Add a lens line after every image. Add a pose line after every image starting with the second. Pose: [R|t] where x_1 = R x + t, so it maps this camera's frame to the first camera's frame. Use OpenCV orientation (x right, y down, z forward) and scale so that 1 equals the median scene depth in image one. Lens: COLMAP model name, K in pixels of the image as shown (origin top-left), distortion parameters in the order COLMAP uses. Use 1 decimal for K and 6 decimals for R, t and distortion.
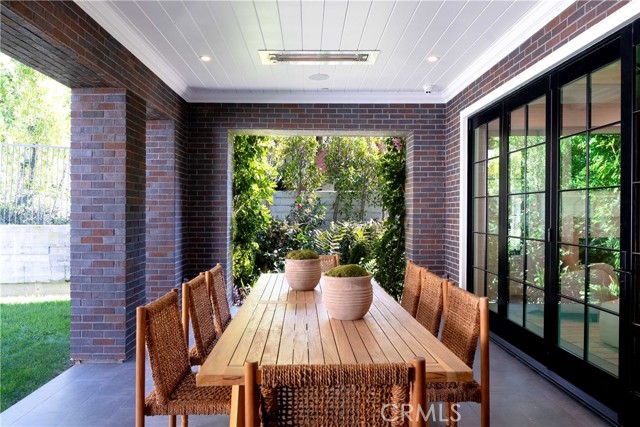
lens RADIAL K [[440.8, 0, 320.0], [0, 440.8, 213.6], [0, 0, 1]] dist [0.002786, 0.003400]
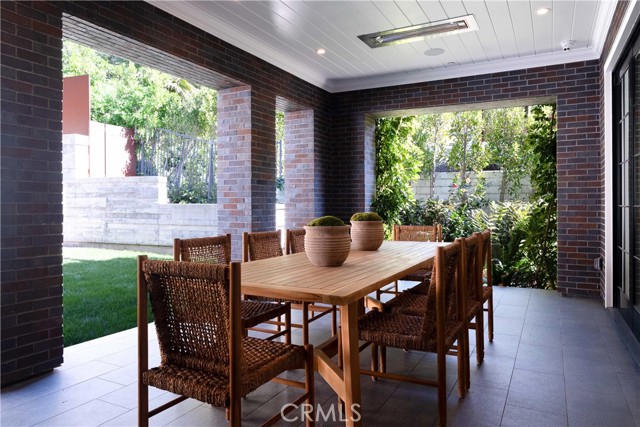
lens RADIAL K [[440.8, 0, 343.0], [0, 440.8, 203.3], [0, 0, 1]] dist [0.002786, 0.003400]
pose [[0.887136, -0.002142, -0.461503, 0.245779], [-0.001498, 0.999971, -0.007521, 0.040077], [0.461505, 0.007363, 0.887107, 0.007951]]
